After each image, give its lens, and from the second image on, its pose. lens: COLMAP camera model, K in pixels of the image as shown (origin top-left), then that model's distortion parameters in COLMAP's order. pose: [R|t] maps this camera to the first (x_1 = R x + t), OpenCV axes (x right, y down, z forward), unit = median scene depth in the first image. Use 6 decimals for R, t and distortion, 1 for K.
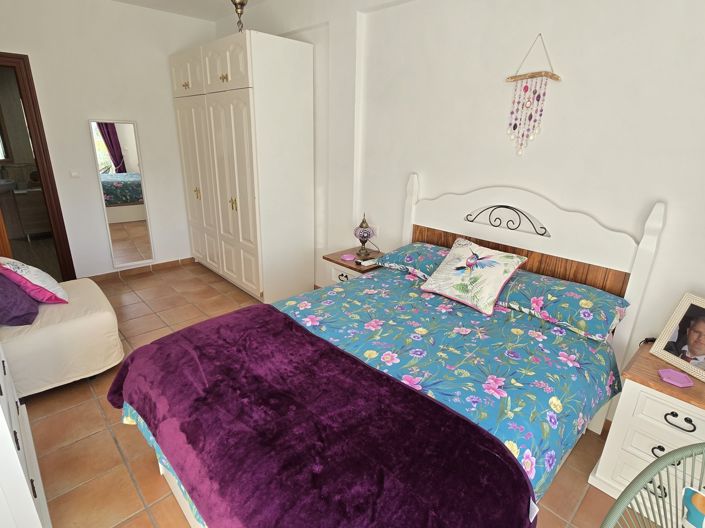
lens RADIAL K [[382.3, 0, 349.2], [0, 382.3, 262.7], [0, 0, 1]] dist [0.002789, -0.004192]
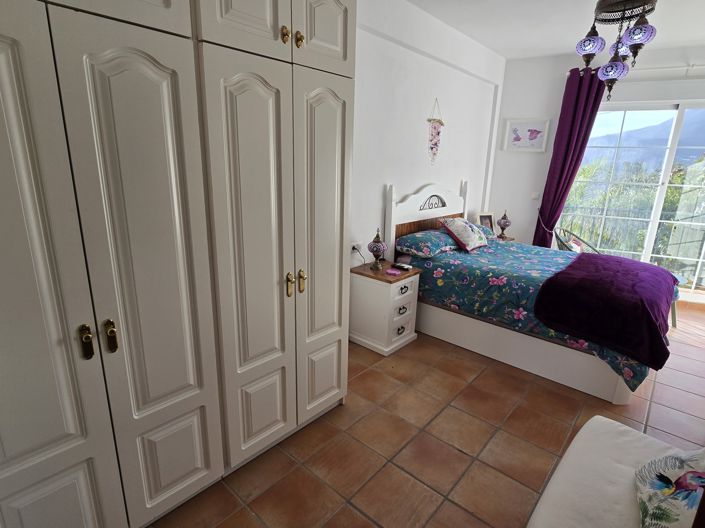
lens RADIAL K [[382.3, 0, 349.2], [0, 382.3, 262.7], [0, 0, 1]] dist [0.002789, -0.004192]
pose [[-0.097929, -0.283659, 0.953912, -1.298473], [0.284361, 0.910581, 0.299967, -0.509634], [-0.953703, 0.300631, -0.008511, 1.520359]]
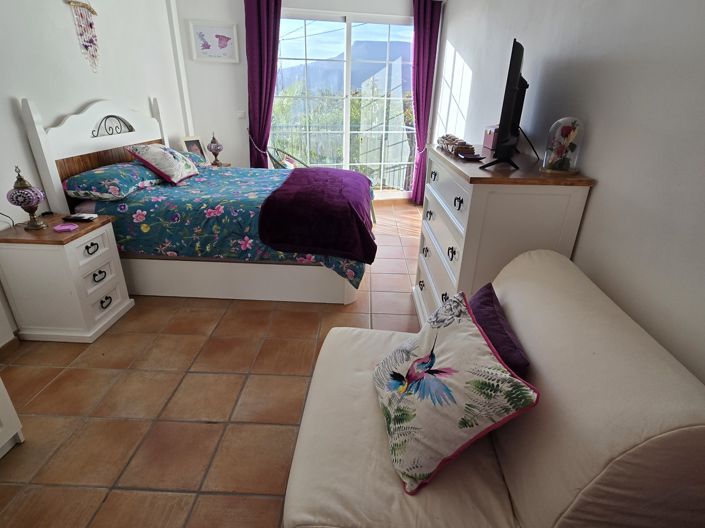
lens RADIAL K [[382.3, 0, 349.2], [0, 382.3, 262.7], [0, 0, 1]] dist [0.002789, -0.004192]
pose [[-0.703161, -0.312928, 0.638467, -1.148090], [0.193845, 0.779564, 0.595570, -0.384061], [-0.684097, 0.542546, -0.487500, 1.394288]]
